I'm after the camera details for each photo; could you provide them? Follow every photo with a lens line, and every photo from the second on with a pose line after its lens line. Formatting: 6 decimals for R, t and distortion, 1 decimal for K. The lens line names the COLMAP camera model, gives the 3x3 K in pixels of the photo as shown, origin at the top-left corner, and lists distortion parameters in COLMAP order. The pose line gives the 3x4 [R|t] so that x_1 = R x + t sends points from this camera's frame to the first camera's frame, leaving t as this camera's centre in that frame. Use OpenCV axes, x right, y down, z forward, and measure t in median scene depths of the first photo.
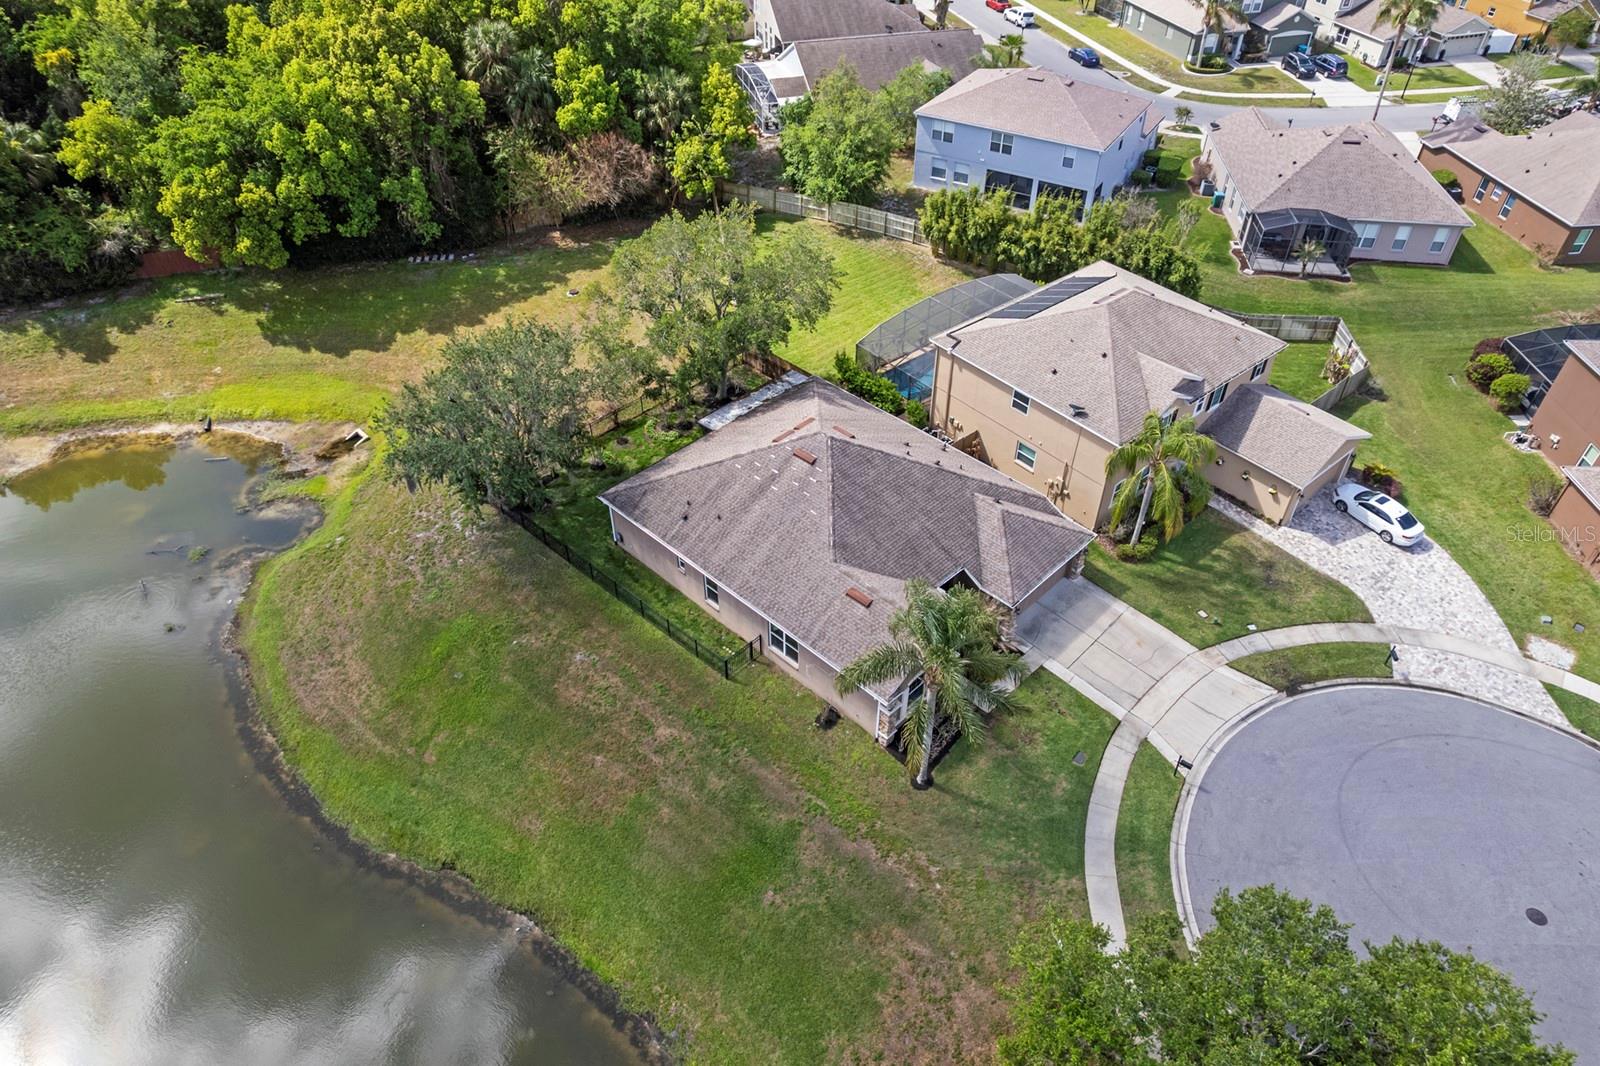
lens RADIAL K [[1034.7, 0, 800.0], [0, 1034.7, 533.0], [0, 0, 1]] dist [-0.029669, 0.002615]
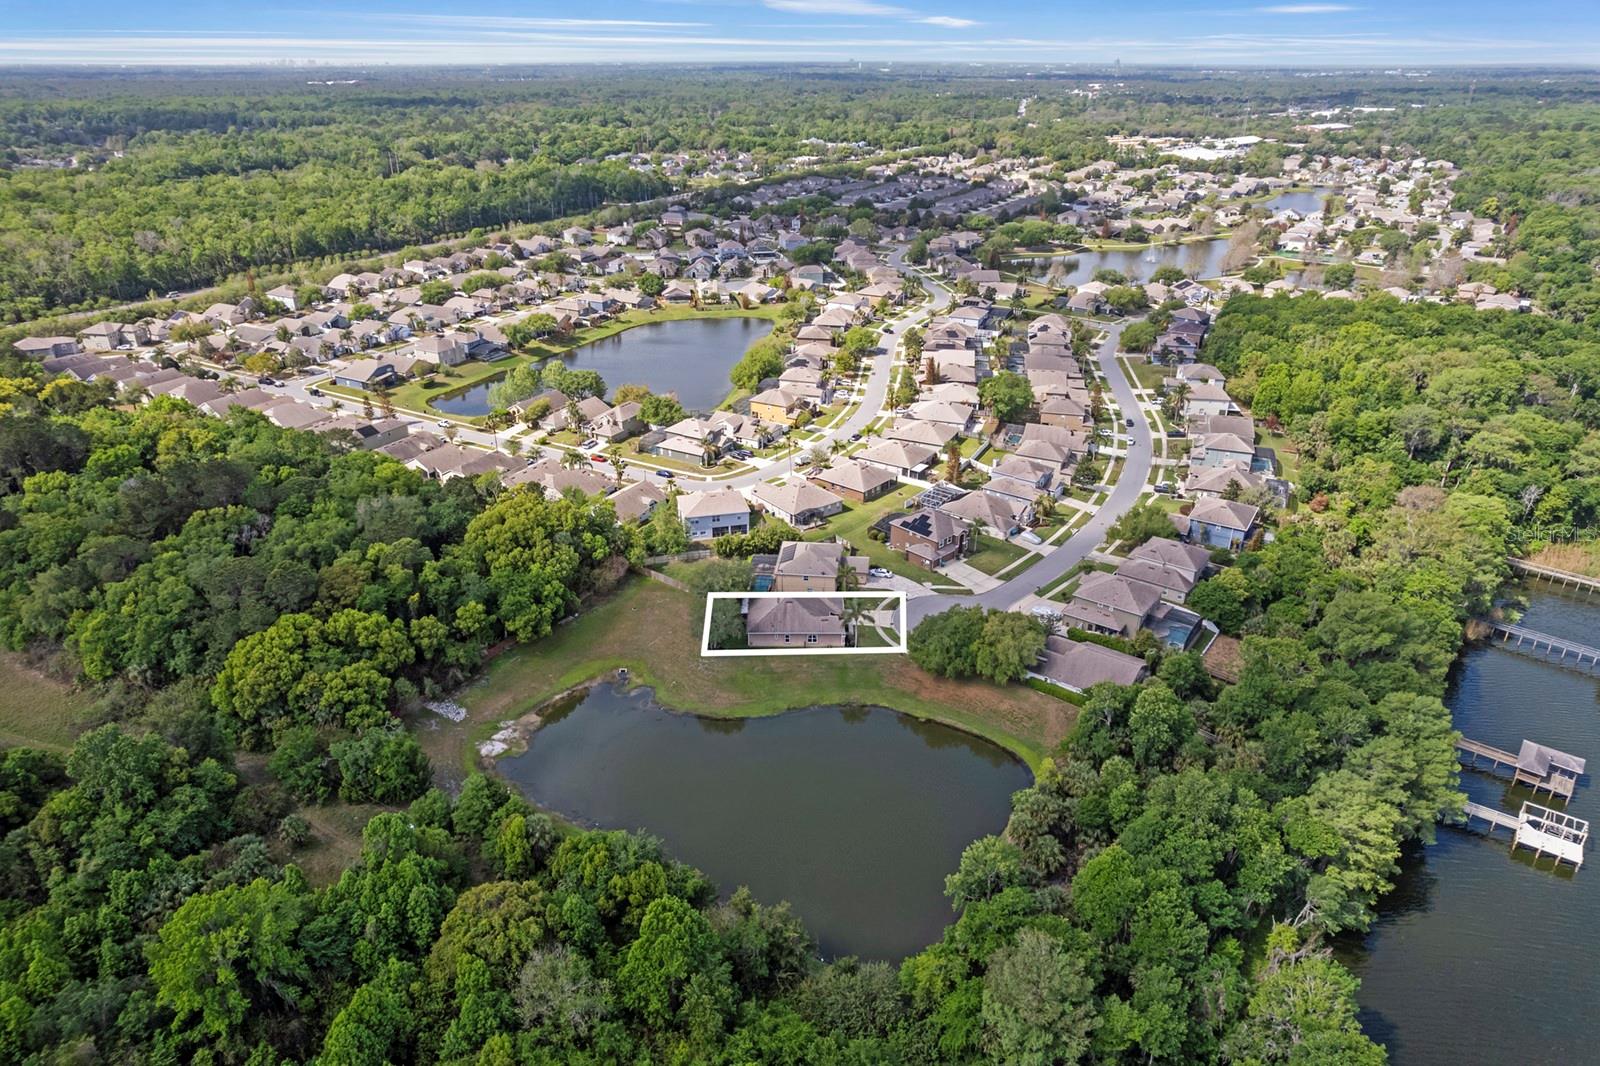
lens RADIAL K [[1034.7, 0, 800.0], [0, 1034.7, 533.0], [0, 0, 1]] dist [-0.029669, 0.002615]
pose [[0.702331, -0.305911, 0.642767, -2.474099], [0.455307, 0.887146, -0.075282, 0.012503], [-0.547199, 0.345529, 0.762354, -2.256755]]
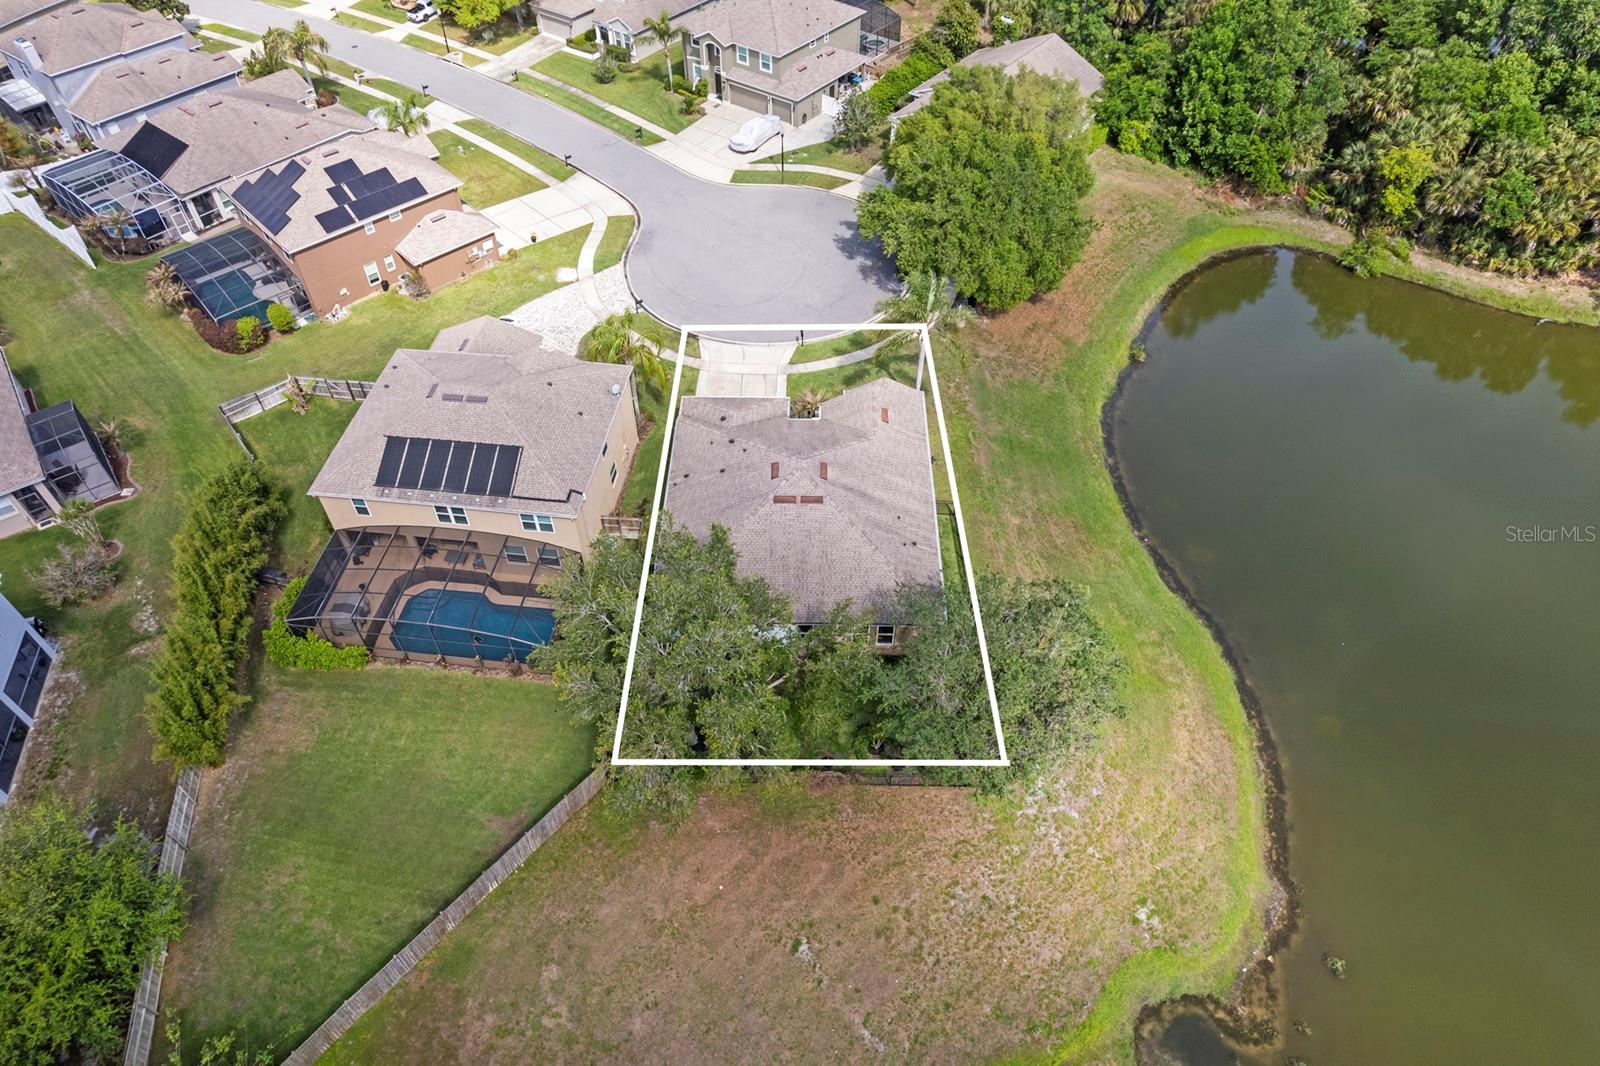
lens RADIAL K [[1034.7, 0, 800.0], [0, 1034.7, 533.0], [0, 0, 1]] dist [-0.029669, 0.002615]
pose [[-0.691285, -0.528894, 0.492337, -0.563303], [0.472022, 0.185357, 0.861881, -1.034880], [-0.547102, 0.828199, 0.121515, 0.888231]]
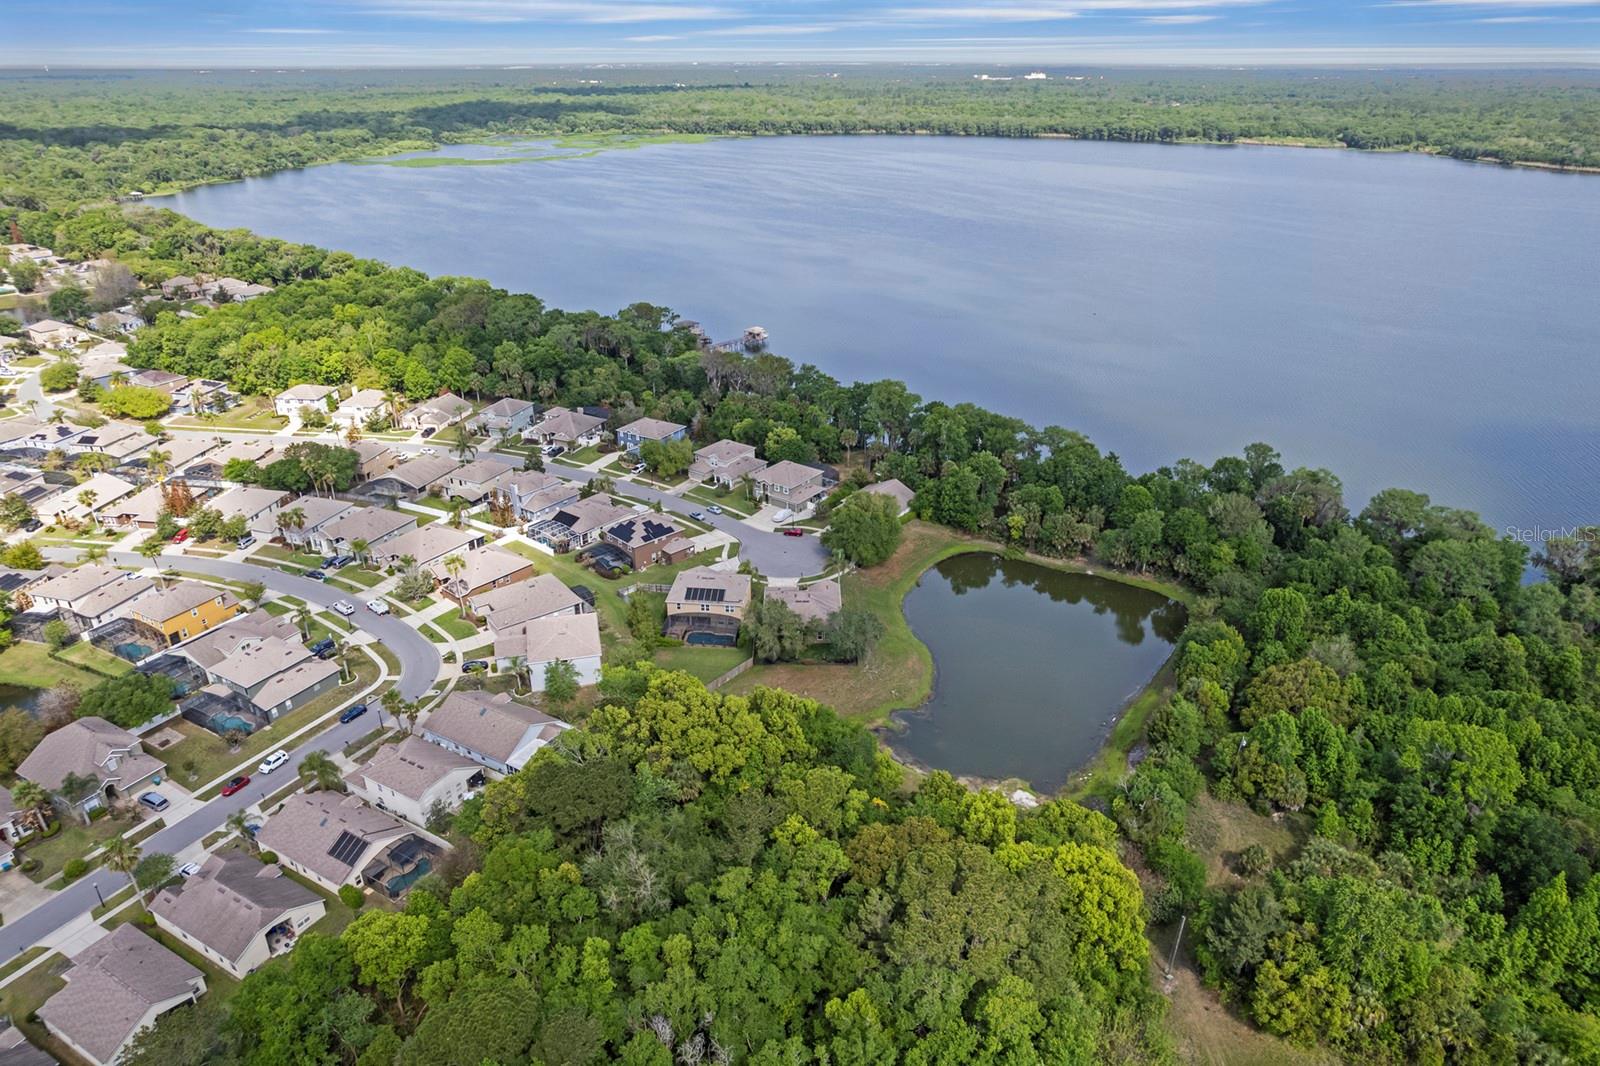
lens RADIAL K [[1034.7, 0, 800.0], [0, 1034.7, 533.0], [0, 0, 1]] dist [-0.029669, 0.002615]
pose [[-0.700475, -0.304448, 0.645481, -2.488409], [0.465104, 0.491260, 0.736438, -3.166525], [-0.541306, 0.816073, -0.202515, 1.588751]]
